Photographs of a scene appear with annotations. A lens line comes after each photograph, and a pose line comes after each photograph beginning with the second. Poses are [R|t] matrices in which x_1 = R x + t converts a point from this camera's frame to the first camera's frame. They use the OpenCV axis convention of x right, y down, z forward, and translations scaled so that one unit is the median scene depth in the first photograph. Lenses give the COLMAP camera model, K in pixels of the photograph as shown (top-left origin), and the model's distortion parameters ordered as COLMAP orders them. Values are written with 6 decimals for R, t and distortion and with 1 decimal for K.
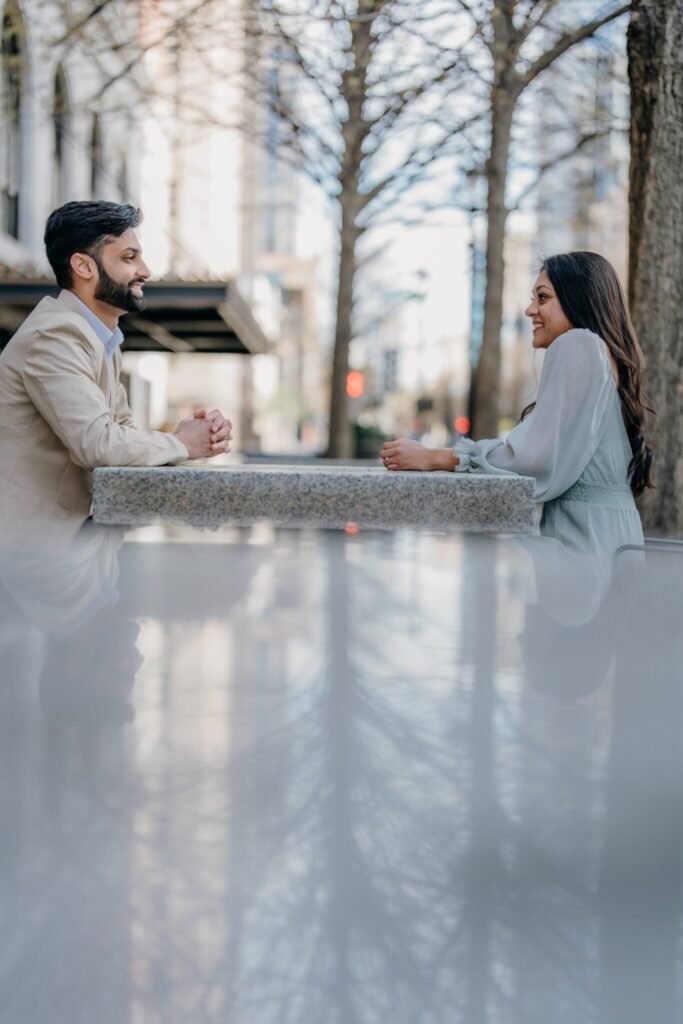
lens RADIAL K [[1467.7, 0, 337.8], [0, 1467.7, 494.7], [0, 0, 1]] dist [-0.021912, 0.447271]
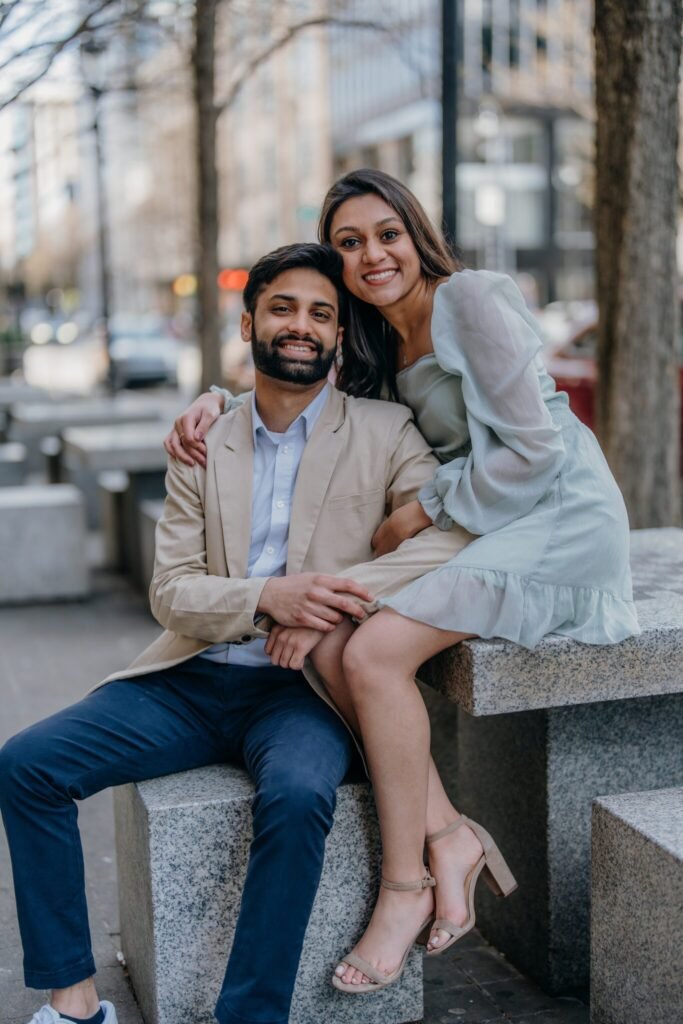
lens RADIAL K [[1467.7, 0, 337.8], [0, 1467.7, 494.7], [0, 0, 1]] dist [-0.021912, 0.447271]
pose [[0.946774, -0.086255, 0.310128, -0.399036], [0.055767, 0.992814, 0.105880, -0.157227], [-0.317032, -0.082950, 0.944781, 0.253947]]
